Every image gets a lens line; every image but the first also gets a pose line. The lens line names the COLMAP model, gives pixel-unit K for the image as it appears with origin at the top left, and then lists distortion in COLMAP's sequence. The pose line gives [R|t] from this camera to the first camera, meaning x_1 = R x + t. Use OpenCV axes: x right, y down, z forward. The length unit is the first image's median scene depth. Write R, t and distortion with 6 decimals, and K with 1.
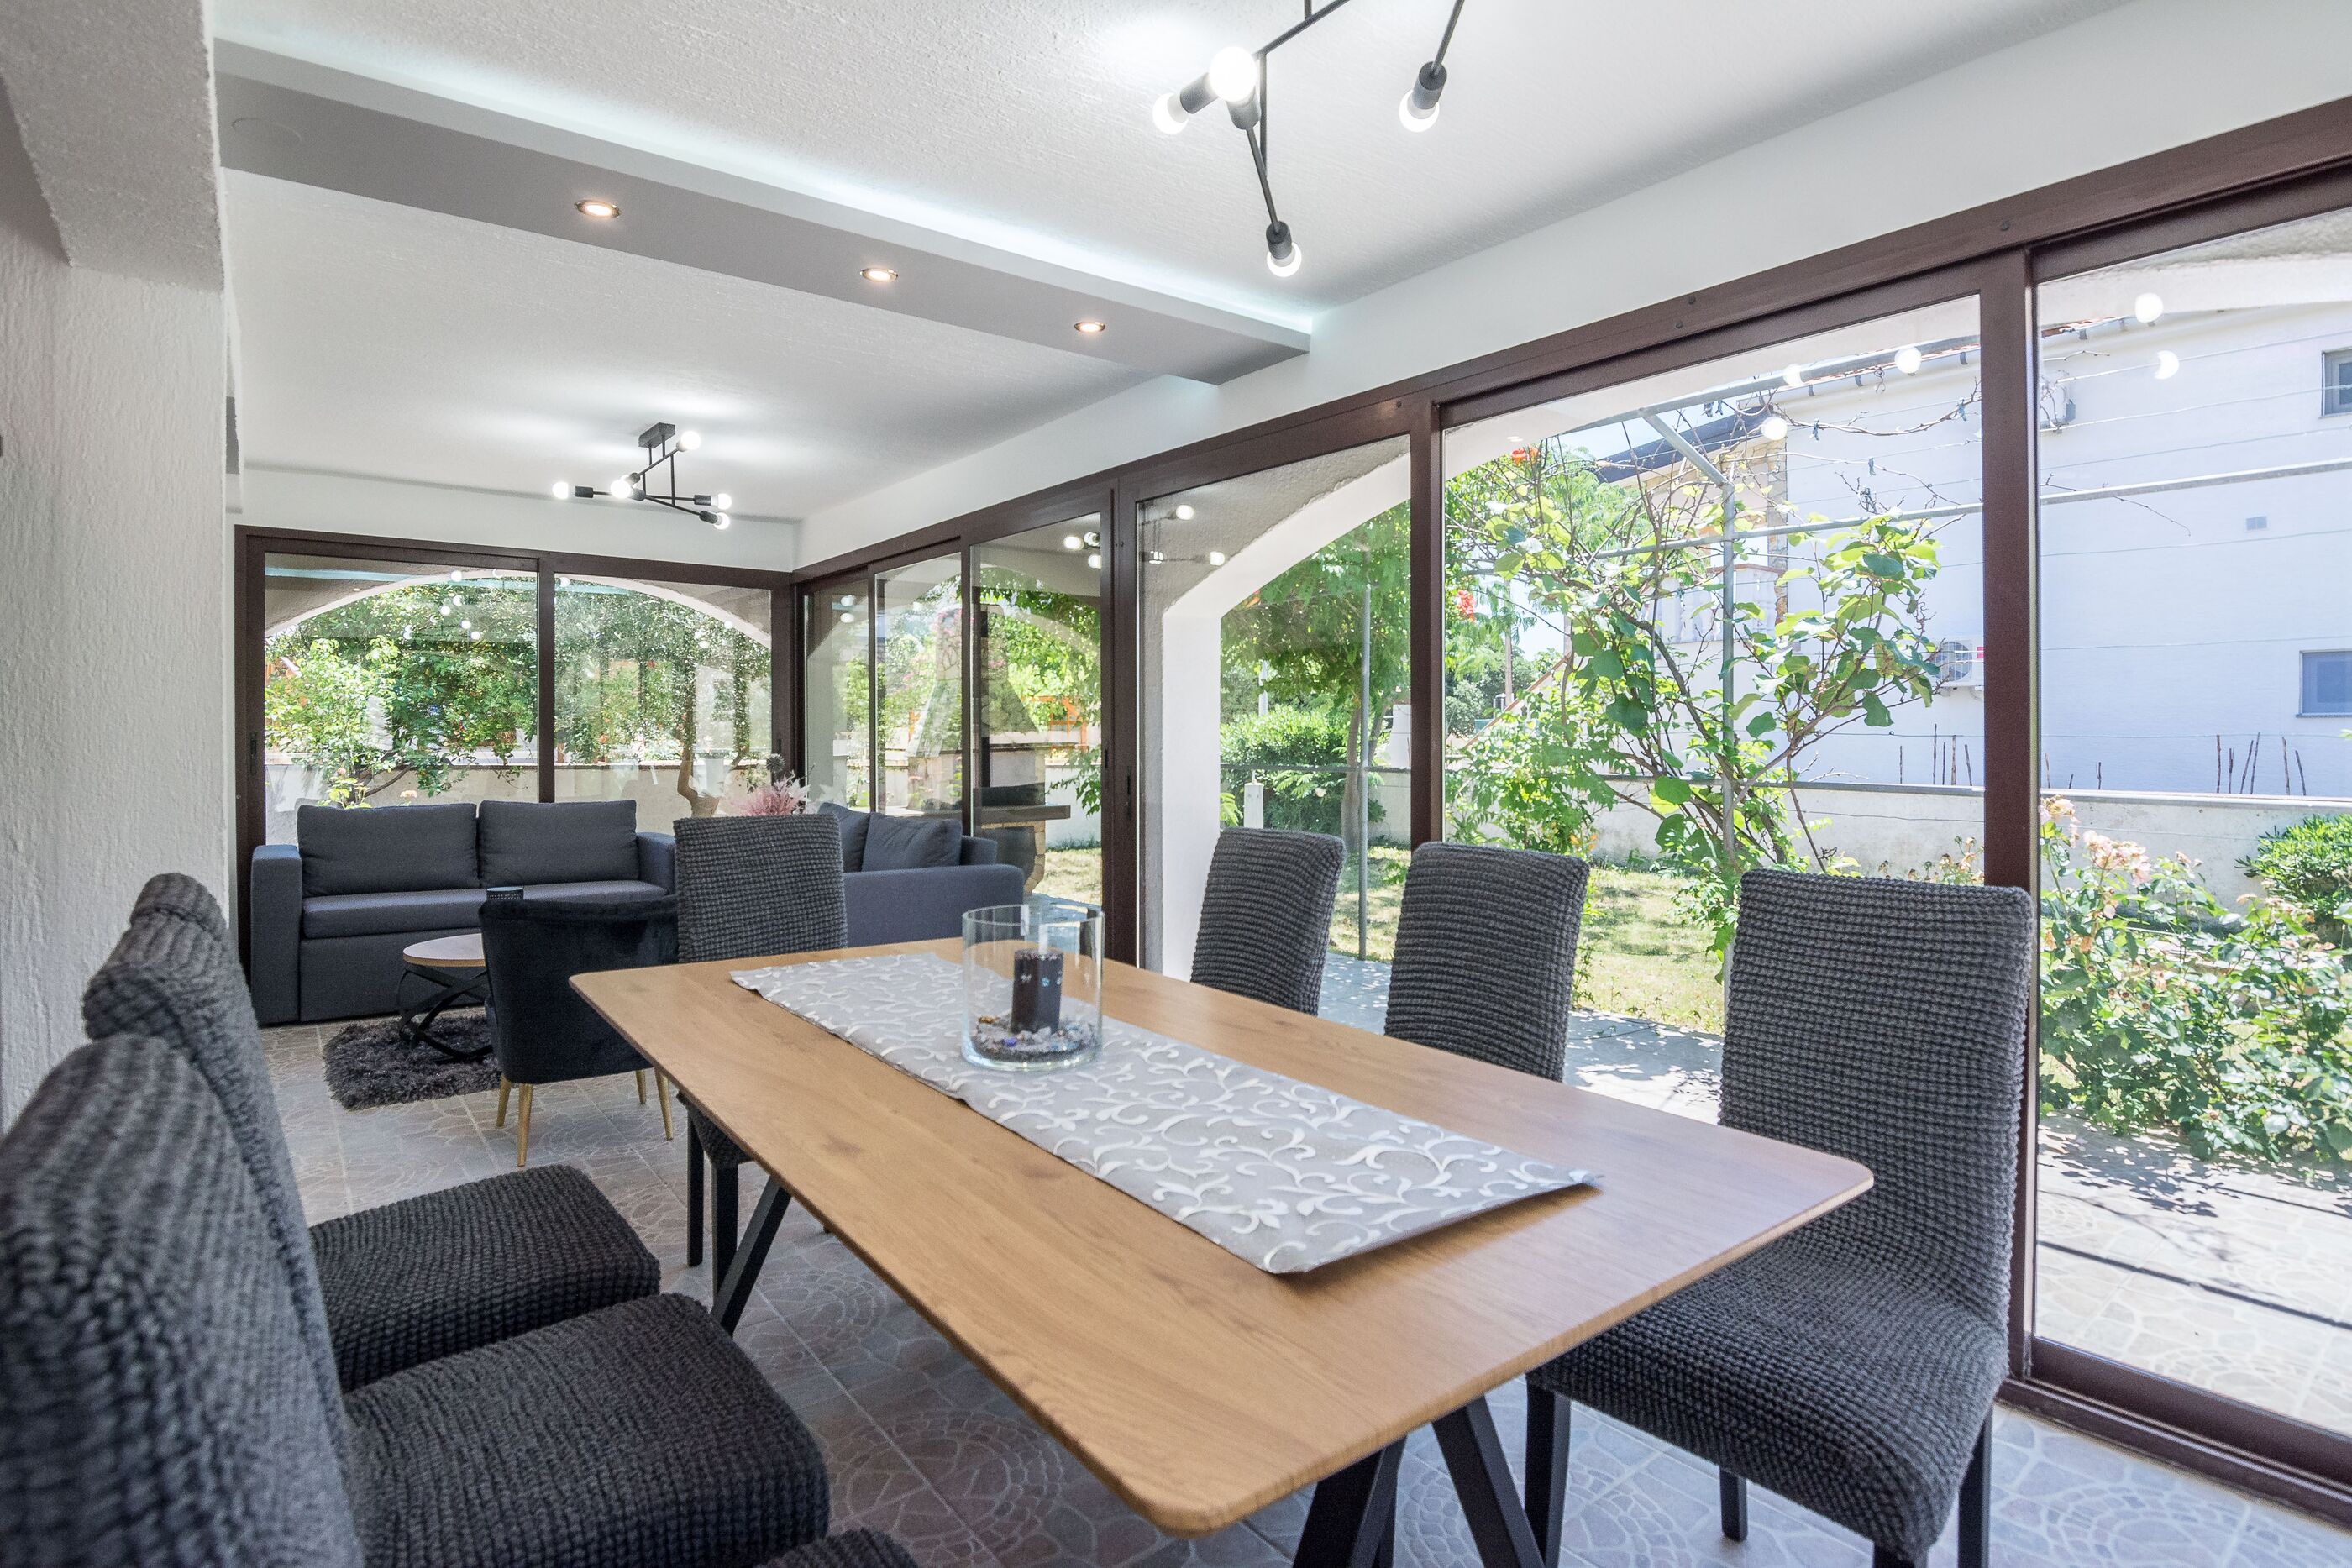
lens RADIAL K [[1156.8, 0, 1170.2], [0, 1156.8, 746.8], [0, 0, 1]] dist [-0.001587, -0.025797]
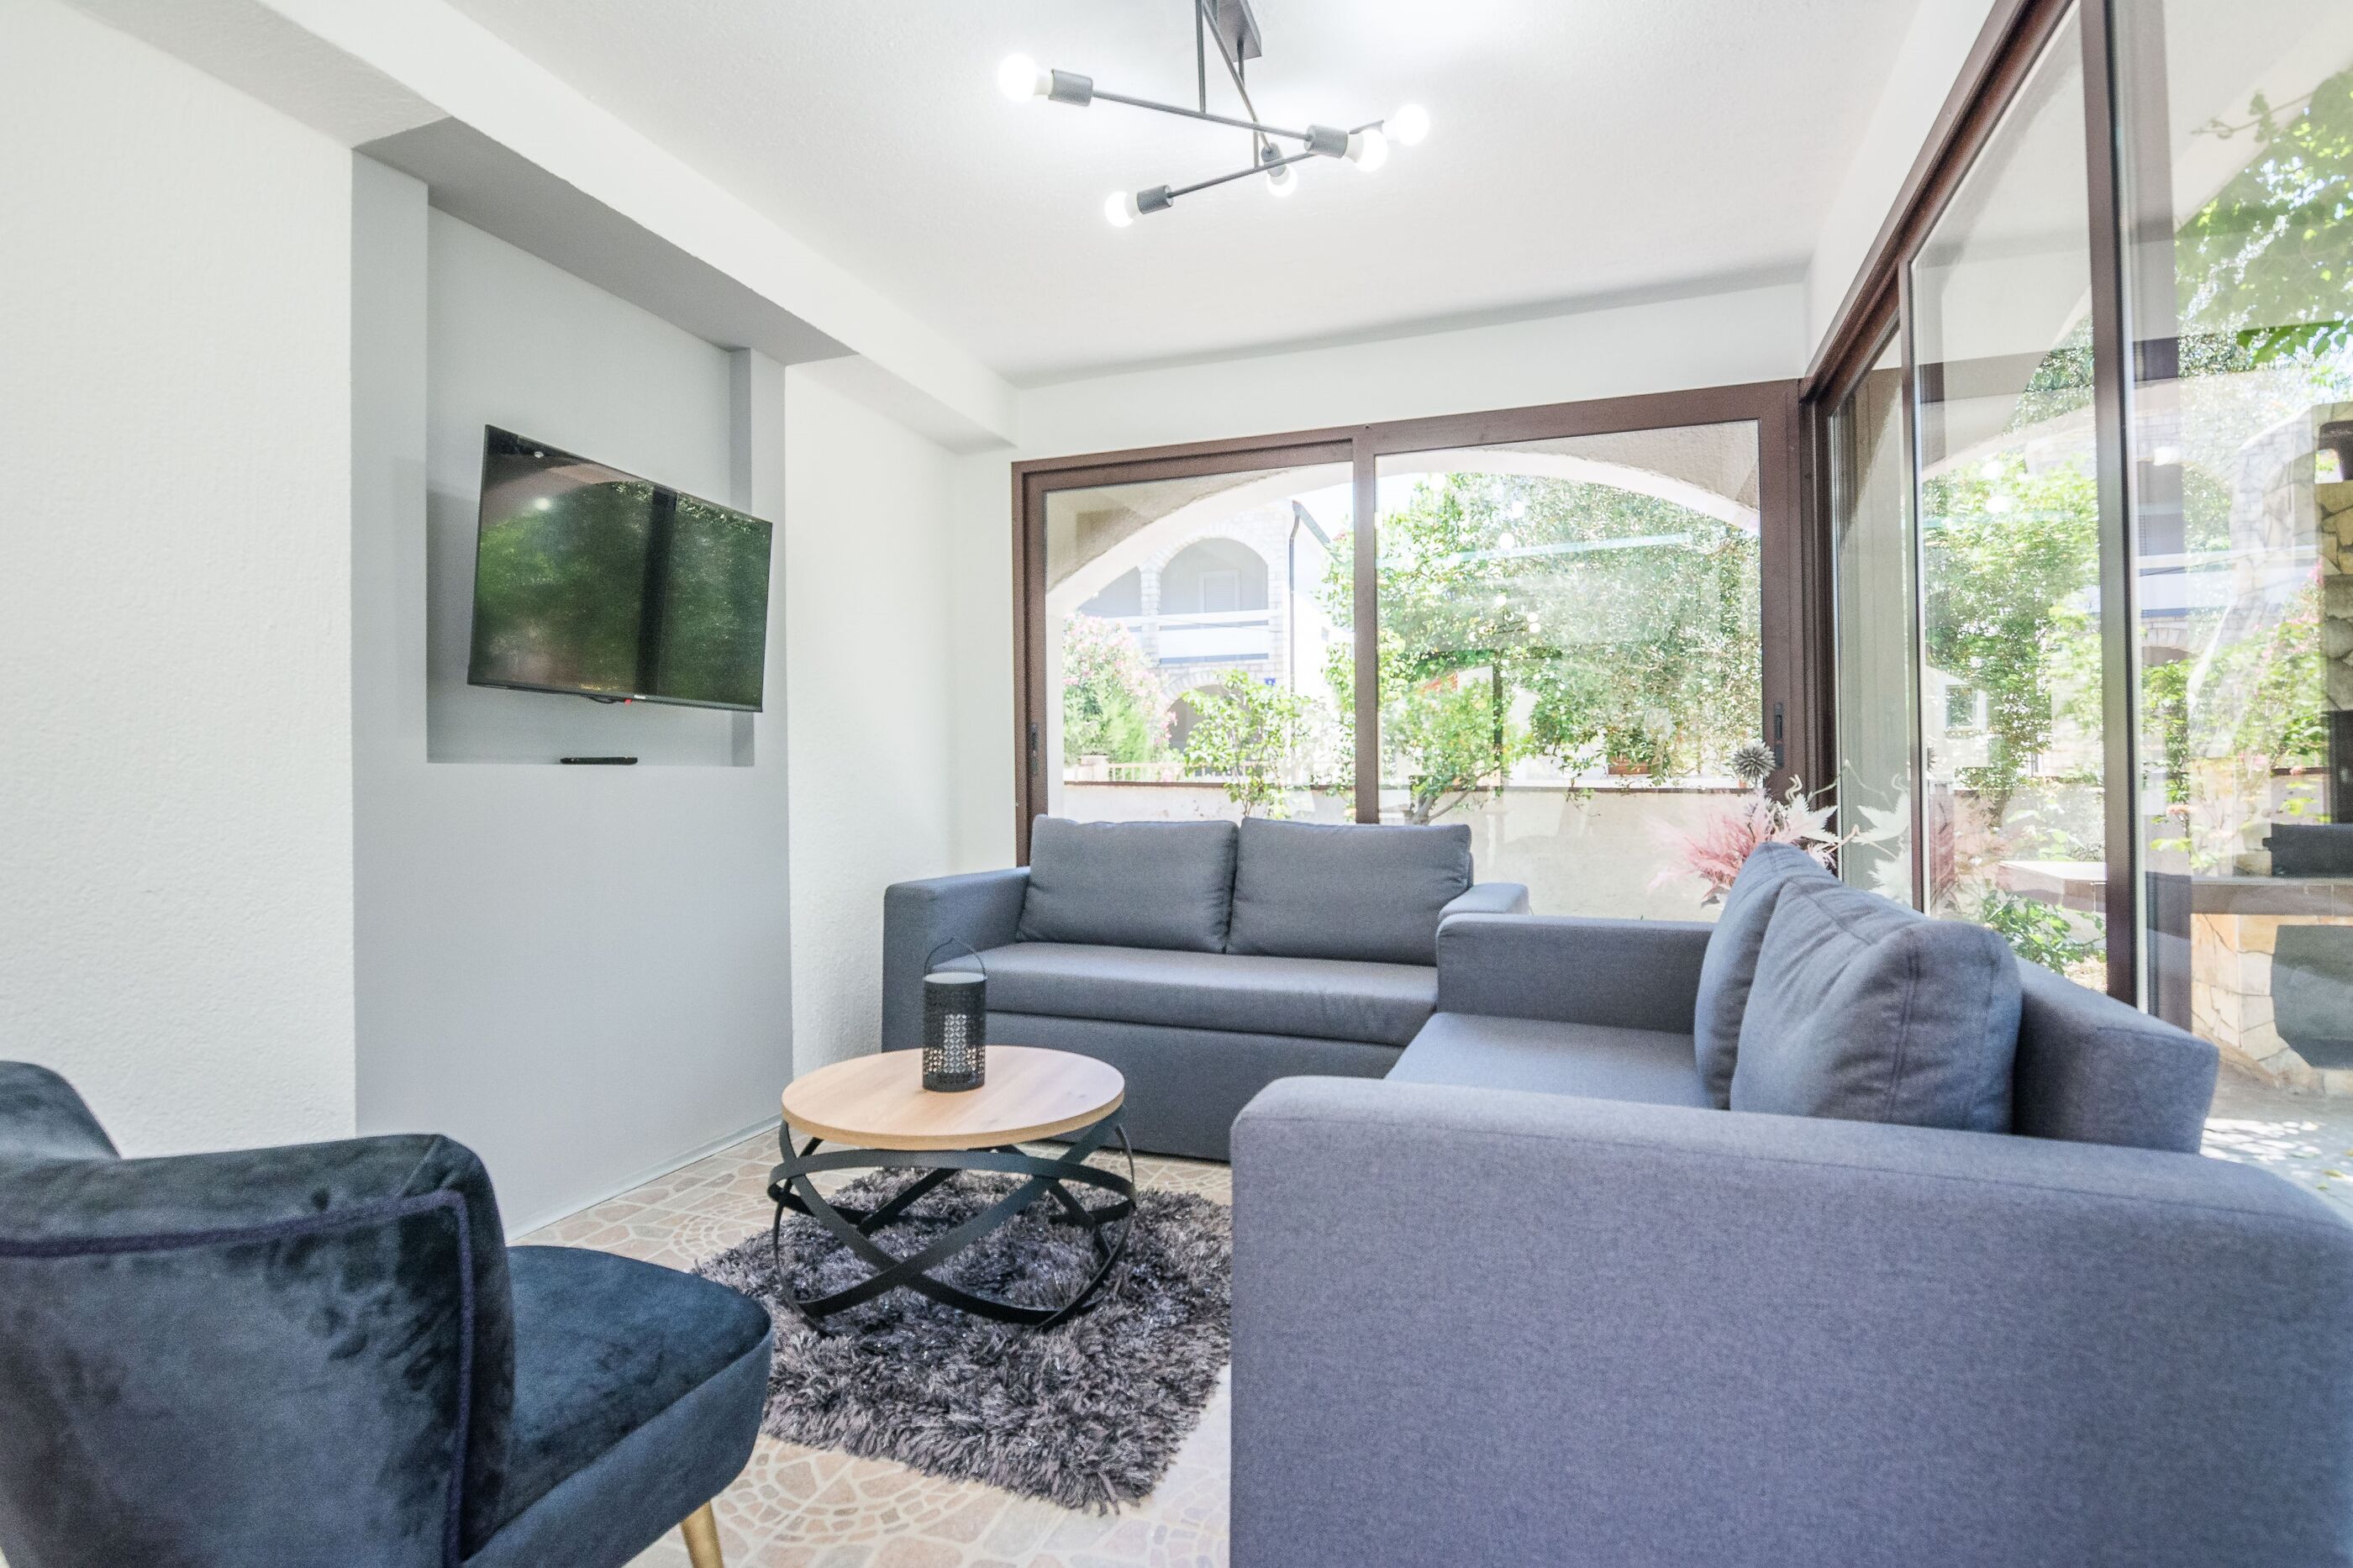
lens RADIAL K [[1168.3, 0, 1176.5], [0, 1168.3, 784.0], [0, 0, 1]] dist [-0.001332, -0.013308]
pose [[0.542759, 0.000936, -0.839888, -0.060660], [-0.001425, 0.999999, 0.000194, 0.025918], [0.839887, 0.001092, 0.542760, 0.570215]]
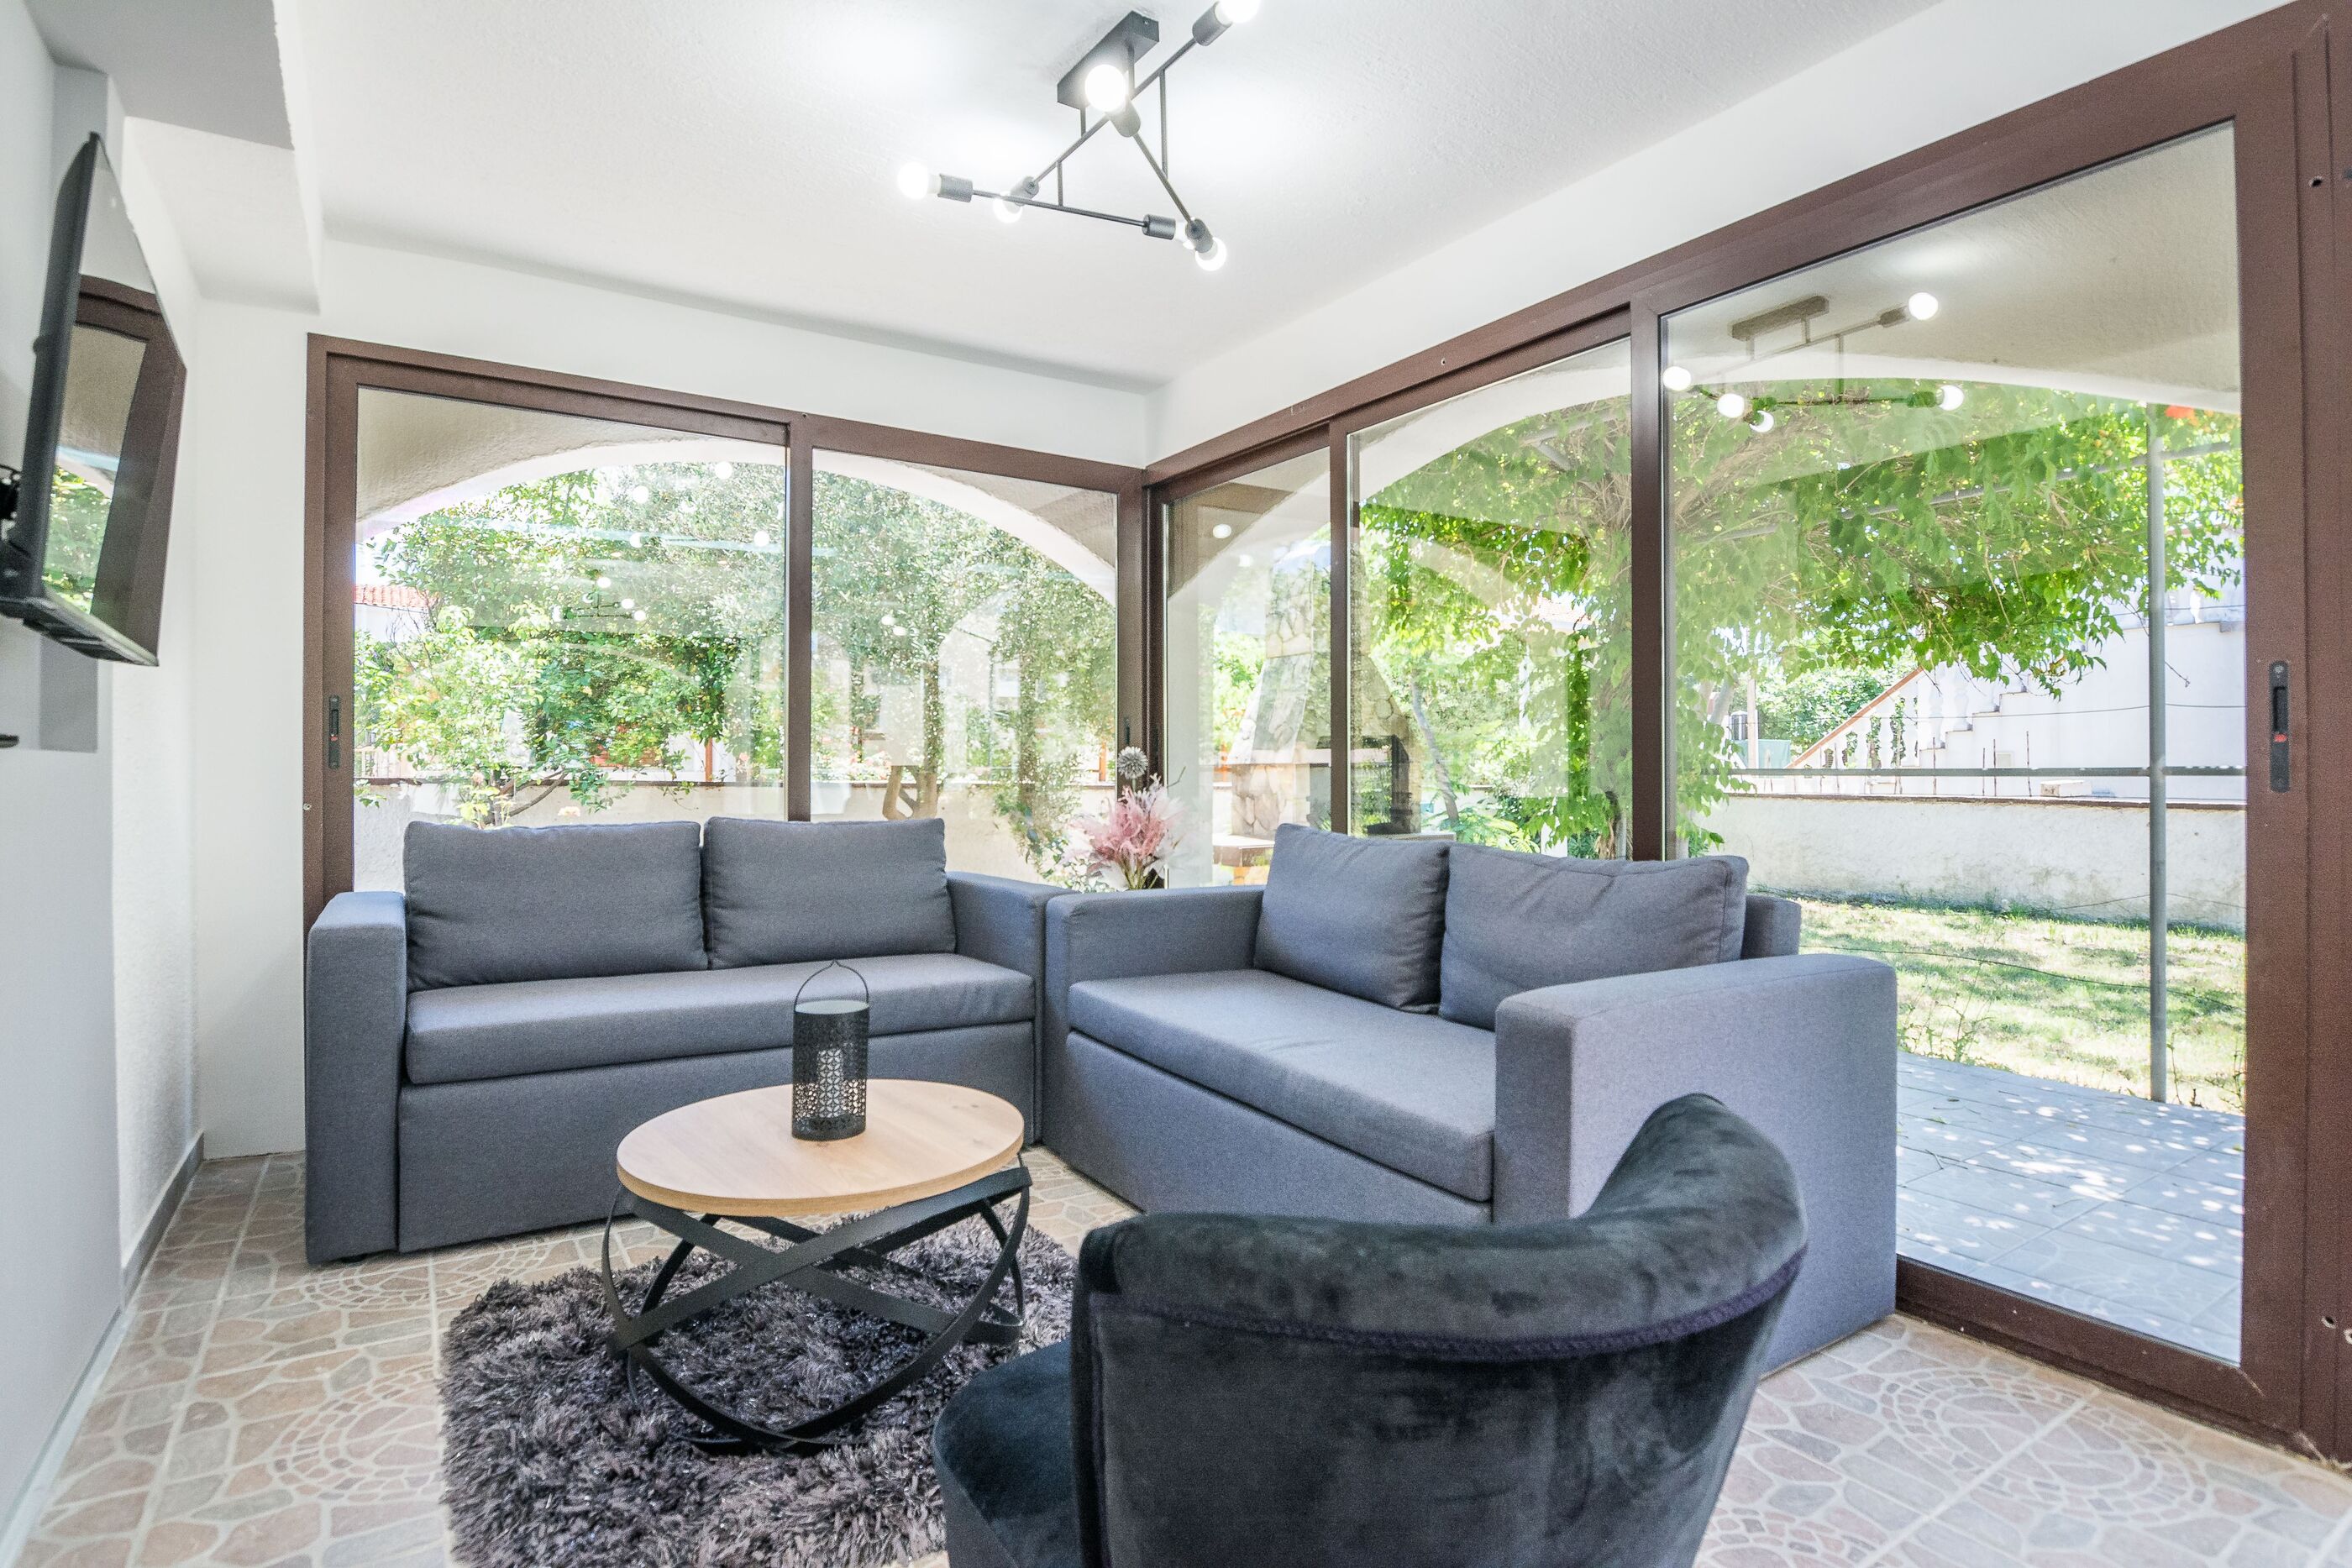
lens RADIAL K [[1167.8, 0, 1176.0], [0, 1167.8, 784.0], [0, 0, 1]] dist [-0.001332, -0.013308]
pose [[0.996380, 0.001967, -0.084992, -0.288952], [-0.001441, 0.999979, 0.006258, 0.023696], [0.085002, -0.006112, 0.996362, 0.399694]]
